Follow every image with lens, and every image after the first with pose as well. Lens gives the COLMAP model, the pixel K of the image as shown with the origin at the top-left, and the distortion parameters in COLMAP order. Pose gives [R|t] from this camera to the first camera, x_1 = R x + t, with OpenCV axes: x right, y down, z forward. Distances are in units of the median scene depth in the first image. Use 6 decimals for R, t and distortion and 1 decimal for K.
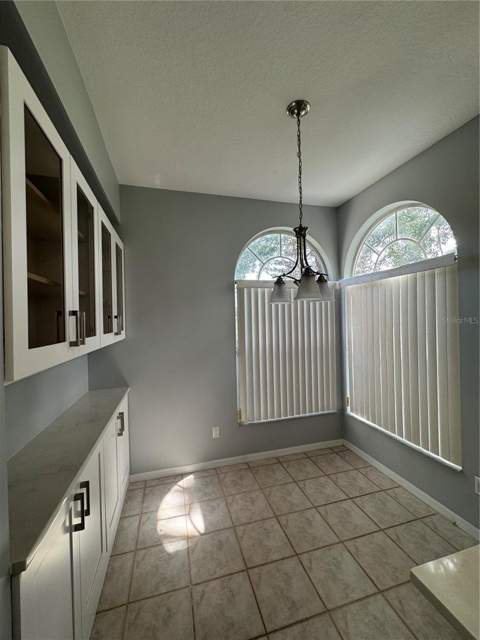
lens RADIAL K [[256.7, 0, 240.2], [0, 256.7, 320.2], [0, 0, 1]] dist [-0.000411, 0.001081]
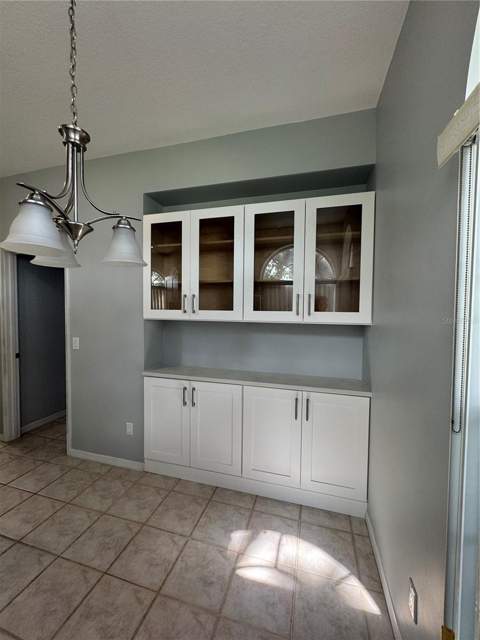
lens RADIAL K [[256.7, 0, 240.7], [0, 256.7, 317.6], [0, 0, 1]] dist [-0.000411, 0.001081]
pose [[-0.520113, 0.050025, -0.852631, 0.486888], [-0.001655, 0.998222, 0.059577, 0.009591], [0.854096, 0.032398, -0.519106, 1.425175]]
